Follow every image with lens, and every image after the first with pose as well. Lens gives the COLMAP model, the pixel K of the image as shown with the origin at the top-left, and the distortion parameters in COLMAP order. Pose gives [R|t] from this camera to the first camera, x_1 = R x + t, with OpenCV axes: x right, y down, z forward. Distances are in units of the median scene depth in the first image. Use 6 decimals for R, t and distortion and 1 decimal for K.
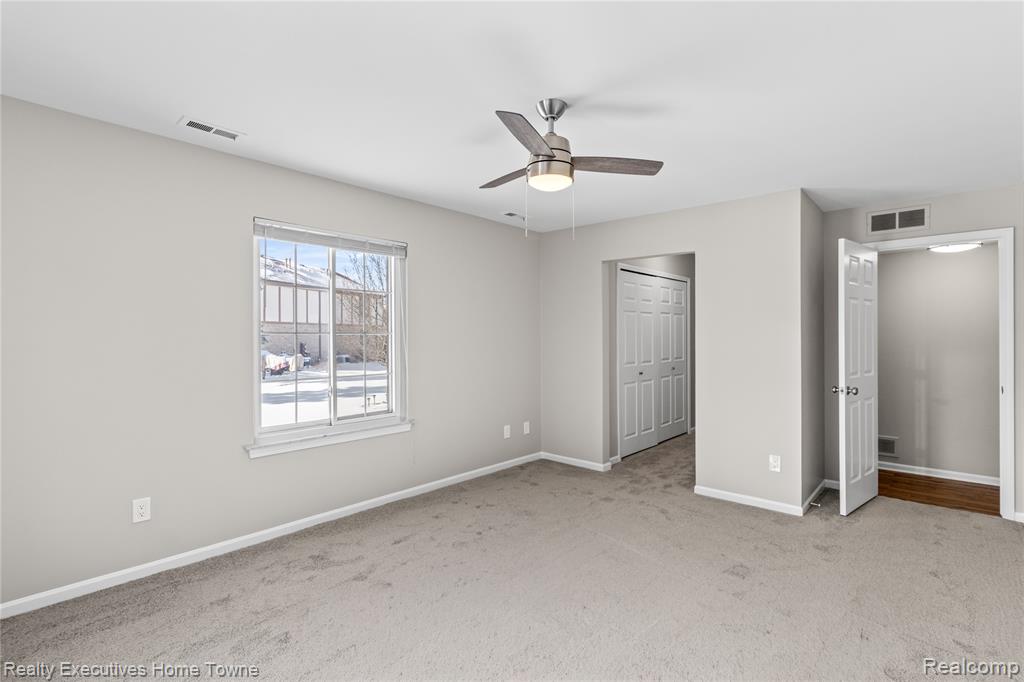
lens RADIAL K [[477.4, 0, 499.6], [0, 477.4, 338.5], [0, 0, 1]] dist [0.001010, 0.000763]
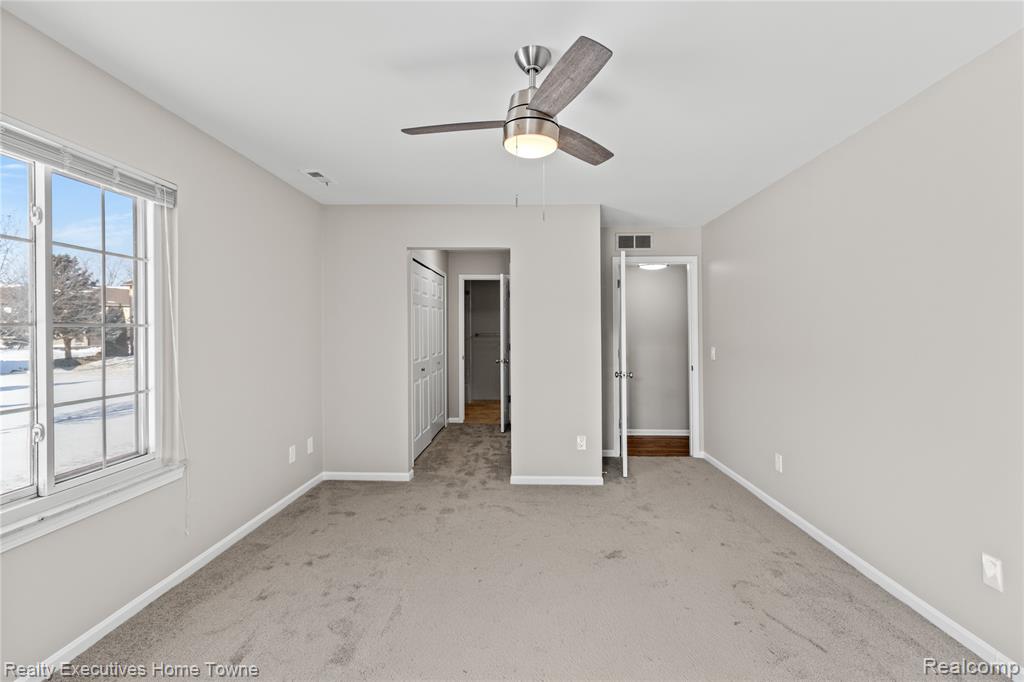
lens RADIAL K [[479.3, 0, 509.5], [0, 479.3, 329.5], [0, 0, 1]] dist [0.000160, -0.000007]
pose [[0.764583, 0.002178, 0.644522, -0.275297], [0.002429, 0.999977, -0.006261, -0.001073], [-0.644521, 0.006352, 0.764560, 0.229072]]
